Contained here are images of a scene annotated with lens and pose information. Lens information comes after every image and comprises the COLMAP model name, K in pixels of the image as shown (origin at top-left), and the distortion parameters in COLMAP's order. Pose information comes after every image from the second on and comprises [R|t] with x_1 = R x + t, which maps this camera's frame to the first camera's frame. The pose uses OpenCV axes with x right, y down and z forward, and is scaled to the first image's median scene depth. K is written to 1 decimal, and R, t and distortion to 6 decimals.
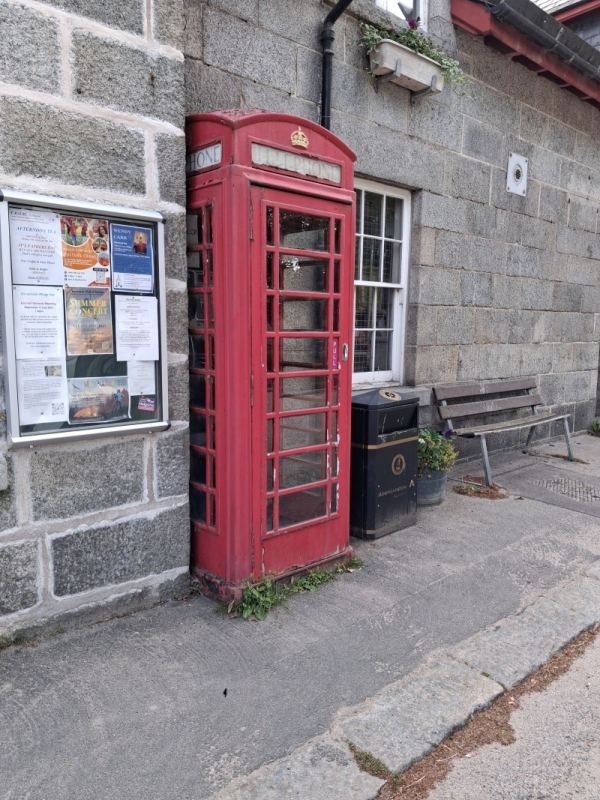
lens RADIAL K [[612.9, 0, 300.0], [0, 612.9, 400.0], [0, 0, 1]] dist [0.045597, -0.079987]
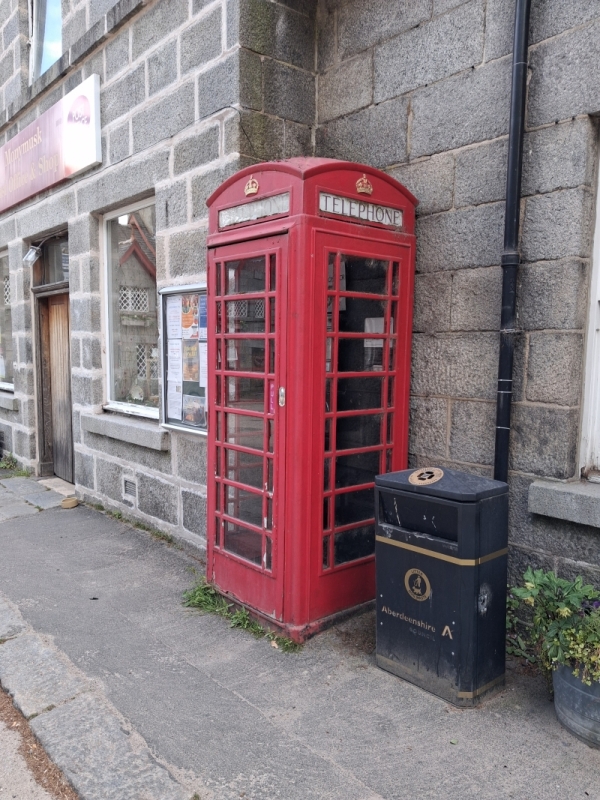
lens RADIAL K [[618.8, 0, 299.5], [0, 618.8, 414.3], [0, 0, 1]] dist [0.043823, -0.081652]
pose [[-0.031197, 0.094501, -0.995036, 1.012395], [-0.137714, 0.985619, 0.097925, -0.151354], [0.989981, 0.140085, -0.017734, 1.086651]]
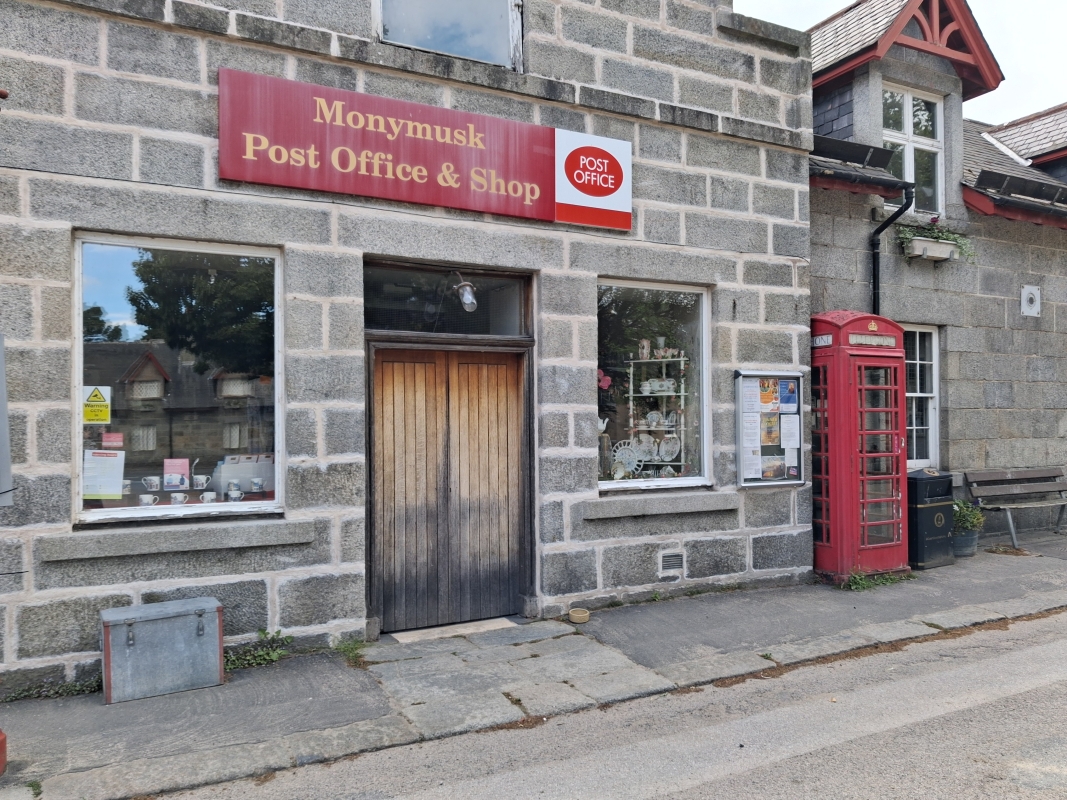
lens RADIAL K [[817.5, 0, 570.5], [0, 817.5, 402.0], [0, 0, 1]] dist [0.045597, -0.079987]
pose [[0.969758, -0.021265, -0.243141, -0.264412], [-0.013324, 0.990099, -0.139736, 0.139999], [0.243705, 0.138750, 0.959873, -1.434050]]
